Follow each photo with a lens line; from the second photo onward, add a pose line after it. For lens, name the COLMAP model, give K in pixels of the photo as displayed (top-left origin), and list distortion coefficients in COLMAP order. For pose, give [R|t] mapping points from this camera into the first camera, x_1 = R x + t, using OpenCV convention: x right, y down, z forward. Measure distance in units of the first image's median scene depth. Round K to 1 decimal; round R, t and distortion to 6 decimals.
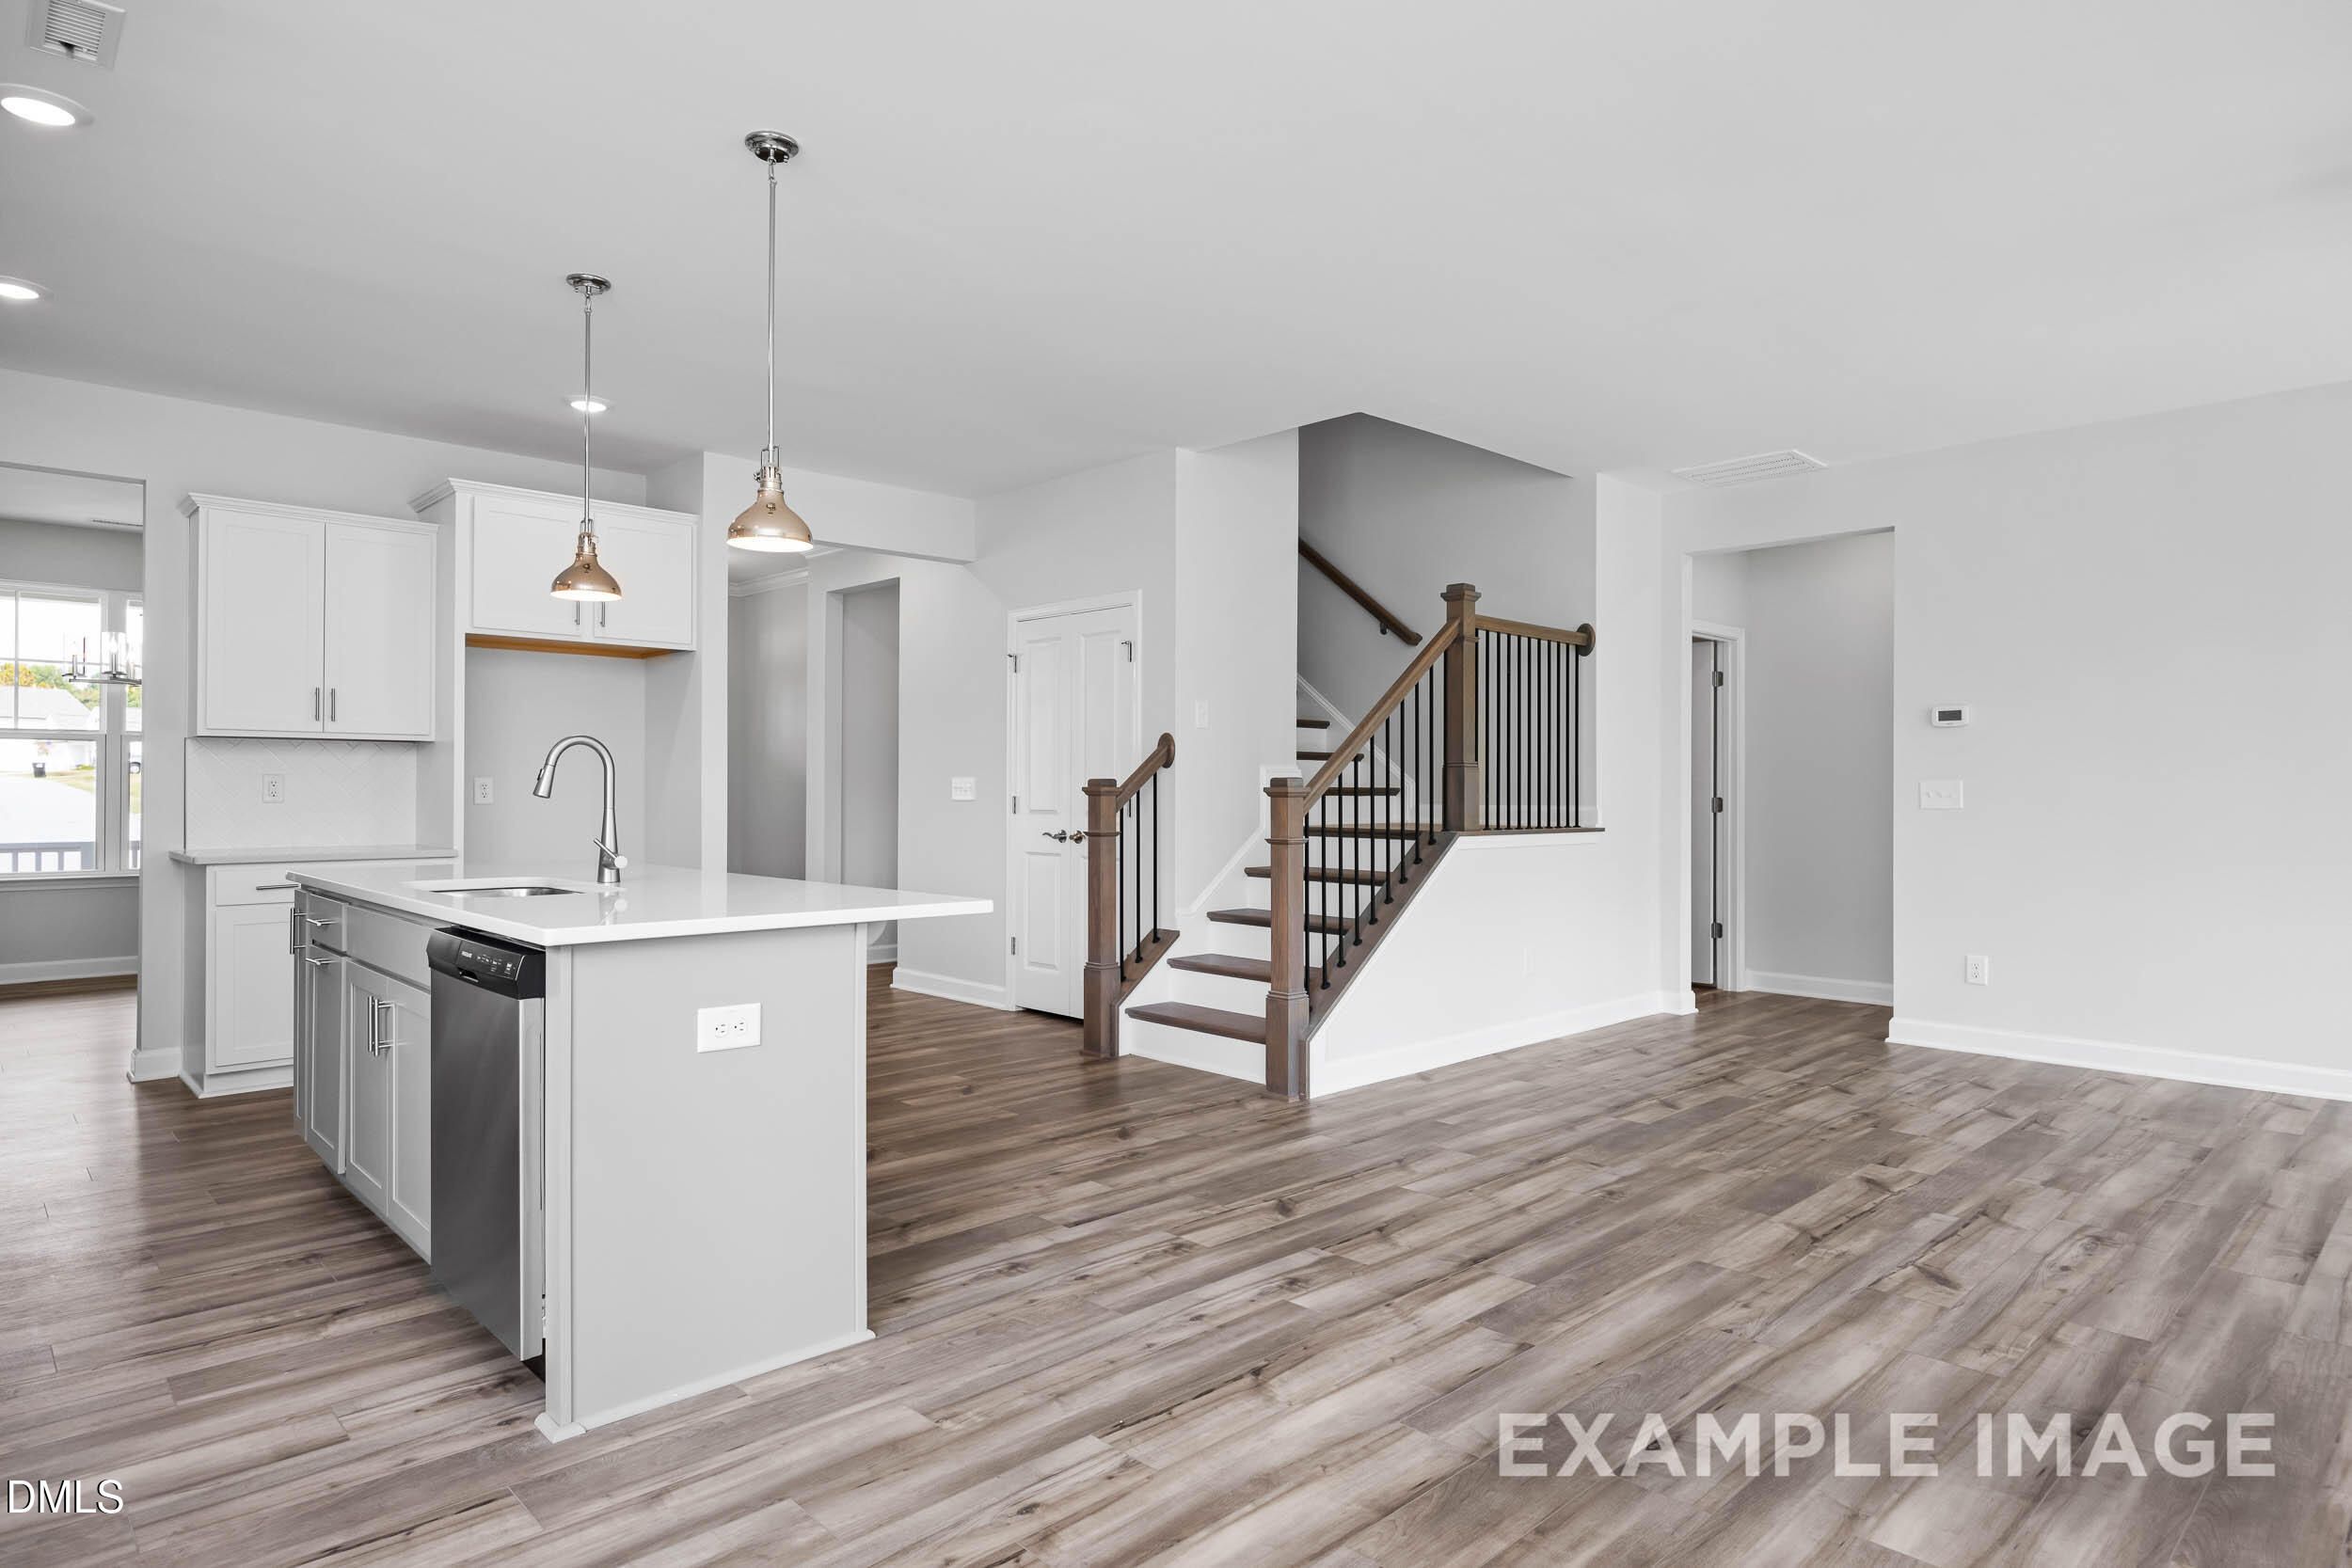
lens RADIAL K [[1297.8, 0, 1202.8], [0, 1297.8, 784.7], [0, 0, 1]] dist [-0.003489, -0.000305]
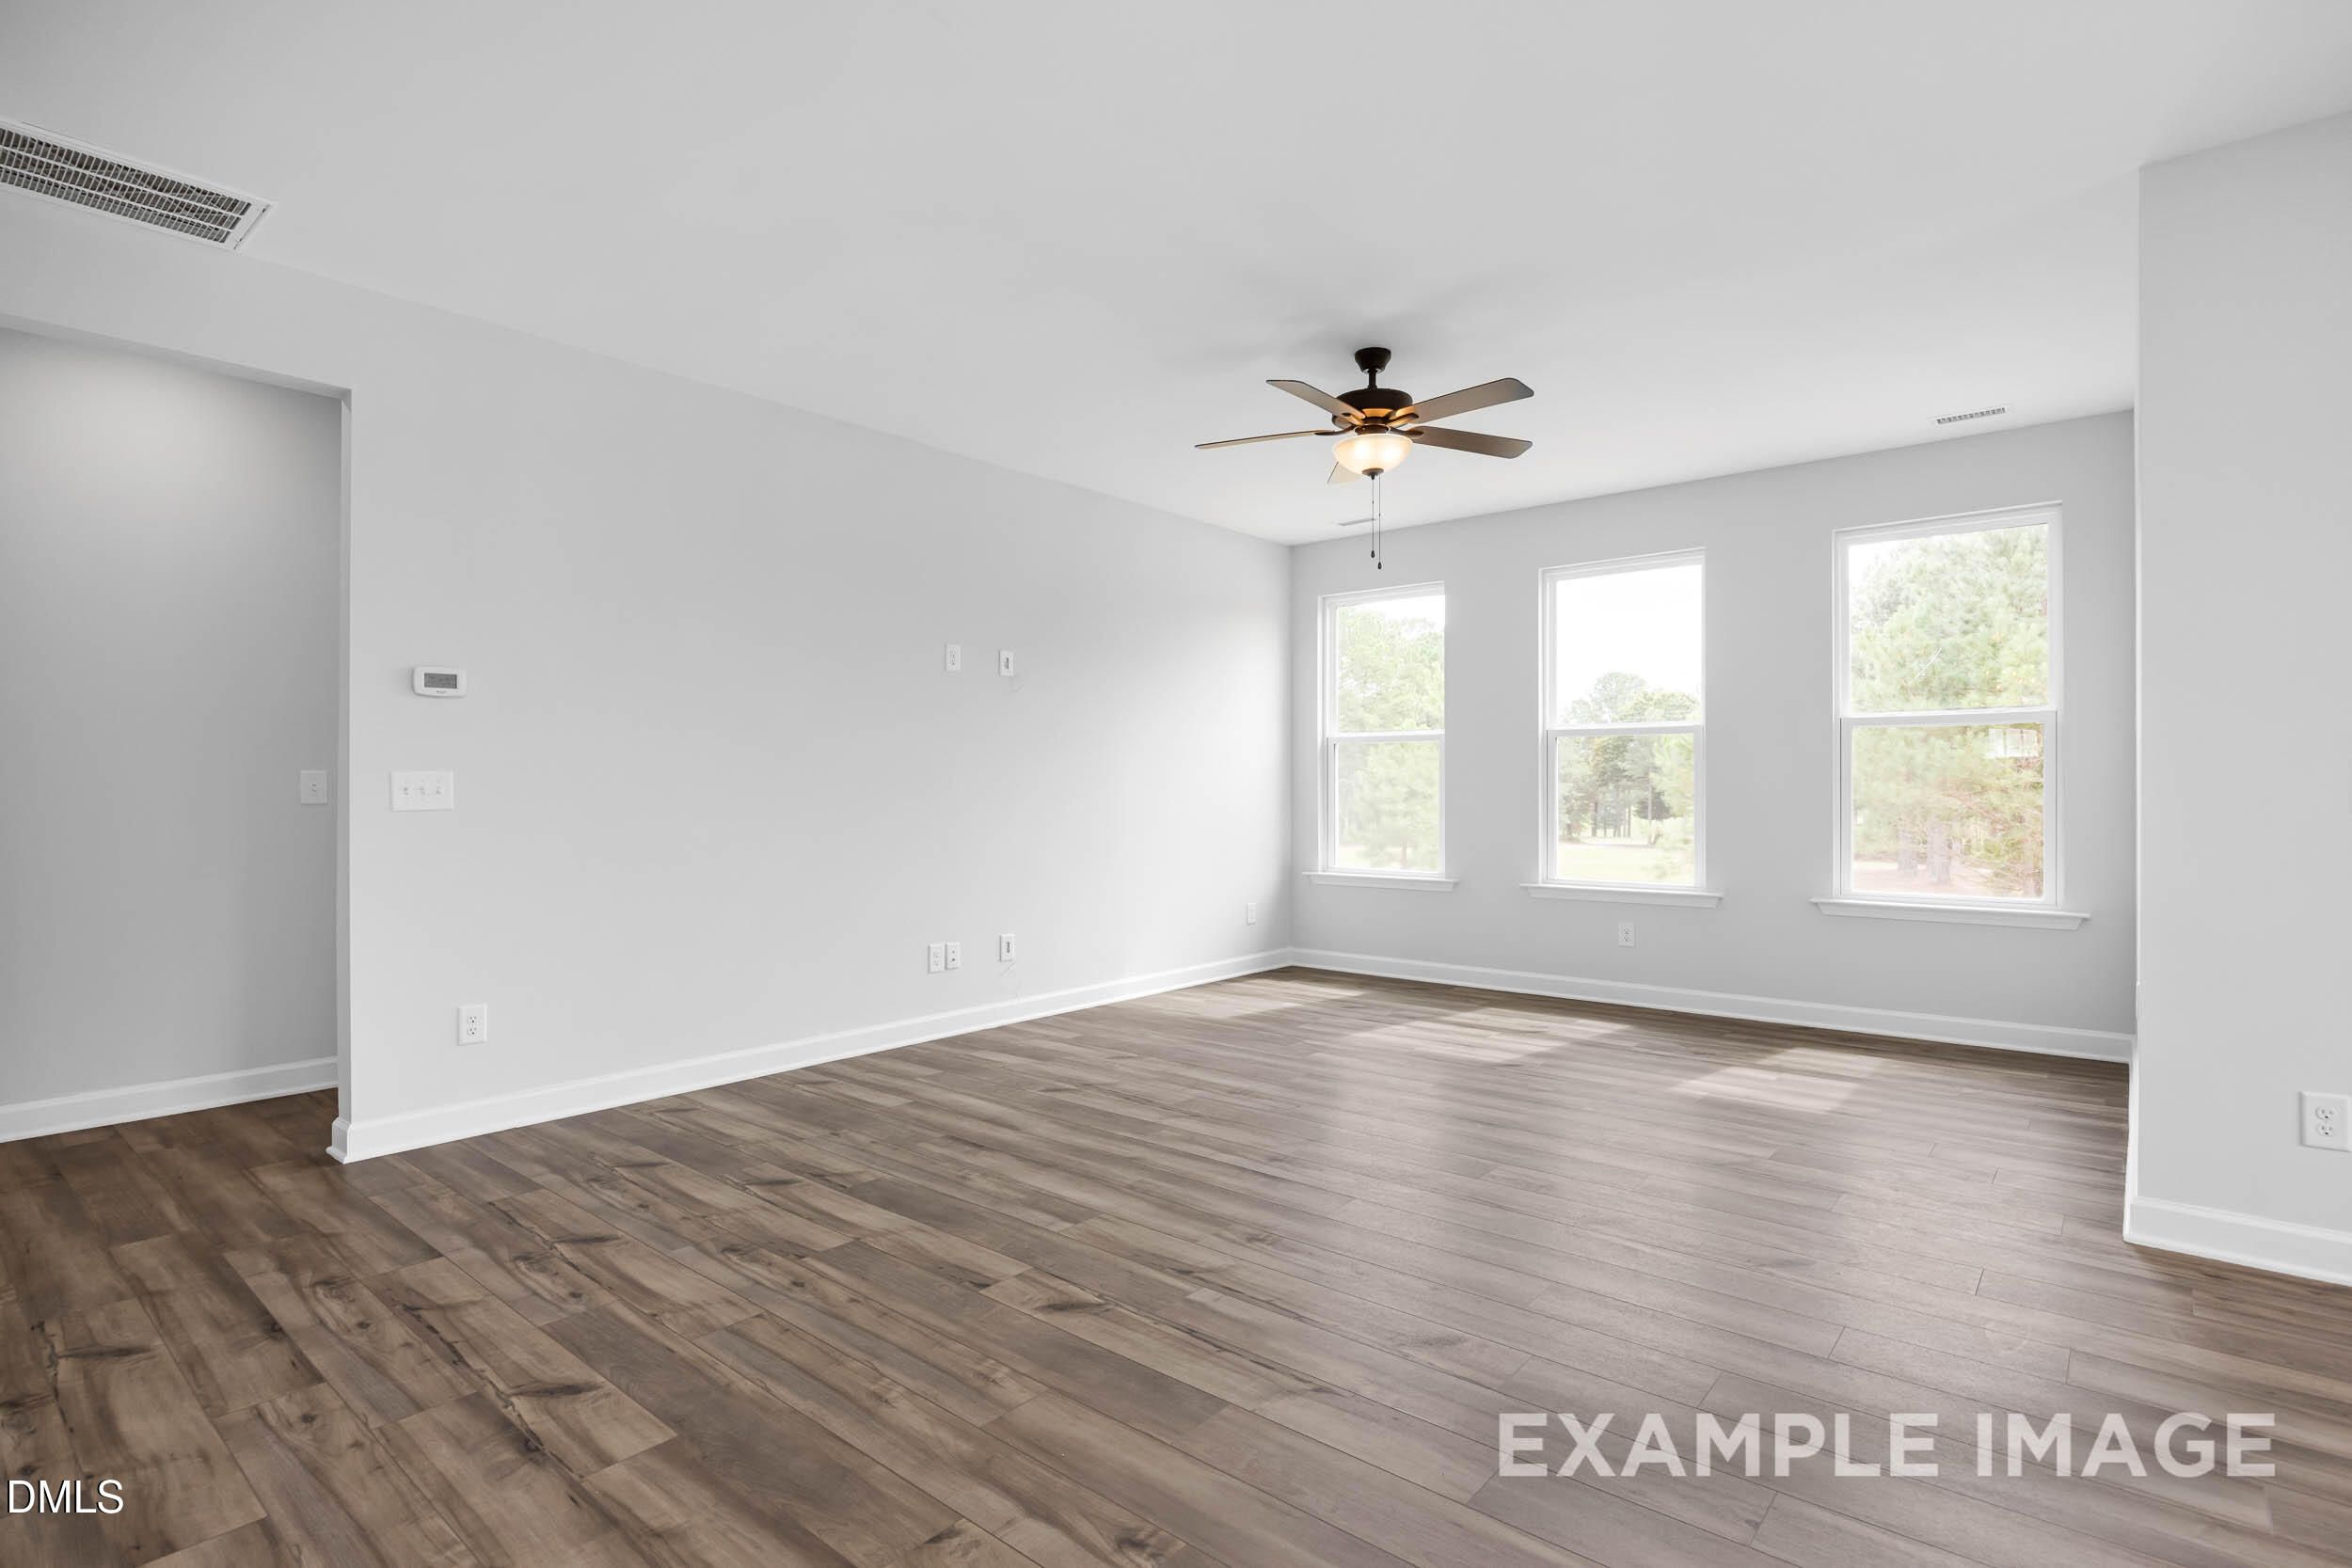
lens RADIAL K [[1152.1, 0, 1176.0], [0, 1152.1, 784.0], [0, 0, 1]] dist [-0.000571, -0.000125]
pose [[-0.093243, -0.005188, 0.995630, -0.155135], [-0.004121, 0.999980, 0.004825, -0.000857], [-0.995635, -0.003653, -0.093262, 1.000242]]
